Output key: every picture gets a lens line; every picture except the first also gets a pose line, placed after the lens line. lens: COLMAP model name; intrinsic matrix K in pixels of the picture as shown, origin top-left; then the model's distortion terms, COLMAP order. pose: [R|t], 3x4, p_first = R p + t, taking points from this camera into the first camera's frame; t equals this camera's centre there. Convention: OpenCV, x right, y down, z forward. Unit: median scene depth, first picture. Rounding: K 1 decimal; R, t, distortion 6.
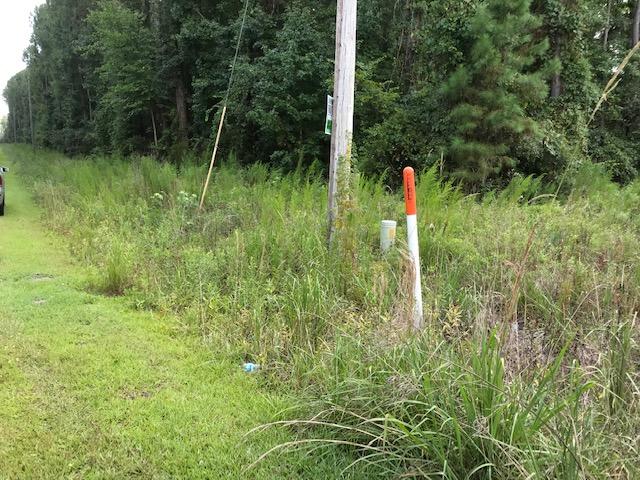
lens RADIAL K [[528.0, 0, 320.0], [0, 528.0, 240.0], [0, 0, 1]] dist [-0.000721, 0.001607]
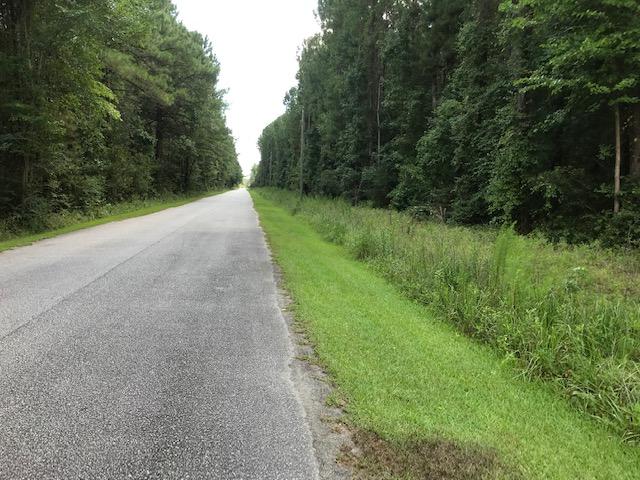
lens RADIAL K [[538.7, 0, 323.3], [0, 538.7, 230.6], [0, 0, 1]] dist [0.081340, -0.070380]
pose [[0.922267, 0.052592, -0.382958, -0.157204], [-0.095968, 0.990836, -0.095044, -0.034479], [0.374450, 0.124407, 0.918863, 0.220151]]
